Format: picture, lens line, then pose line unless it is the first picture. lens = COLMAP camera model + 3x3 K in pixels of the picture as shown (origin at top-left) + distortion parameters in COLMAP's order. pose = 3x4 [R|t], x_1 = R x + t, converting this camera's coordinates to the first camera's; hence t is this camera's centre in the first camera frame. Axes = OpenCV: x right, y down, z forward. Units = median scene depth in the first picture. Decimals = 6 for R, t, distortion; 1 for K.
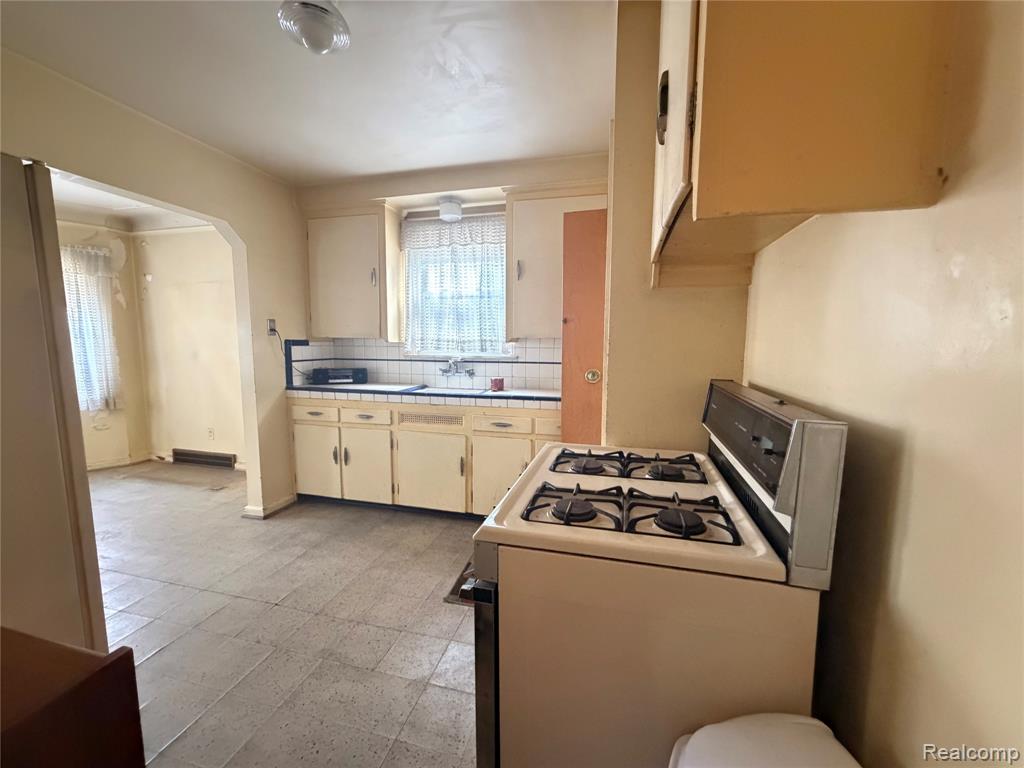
lens RADIAL K [[408.6, 0, 512.6], [0, 408.6, 384.5], [0, 0, 1]] dist [-0.001590, -0.000088]
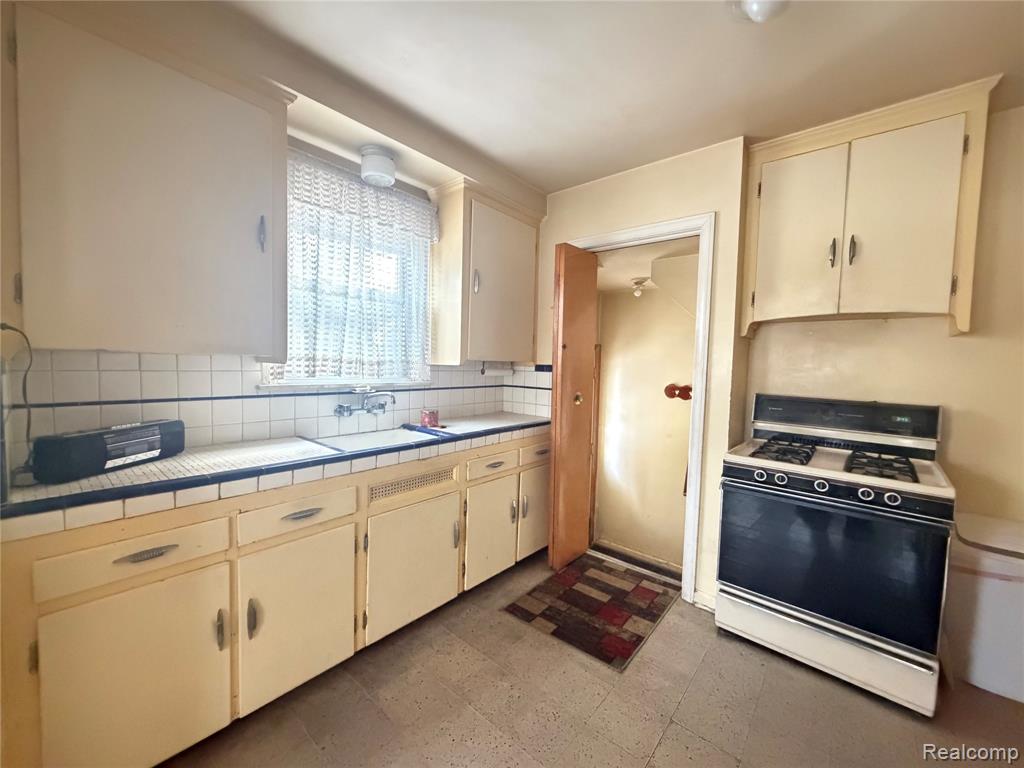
lens RADIAL K [[408.6, 0, 509.0], [0, 408.6, 385.3], [0, 0, 1]] dist [-0.001590, -0.000088]
pose [[0.440725, -0.046650, 0.896429, -0.675824], [0.067953, 0.997517, 0.018502, -0.069420], [-0.895067, 0.052761, 0.442800, 0.533517]]
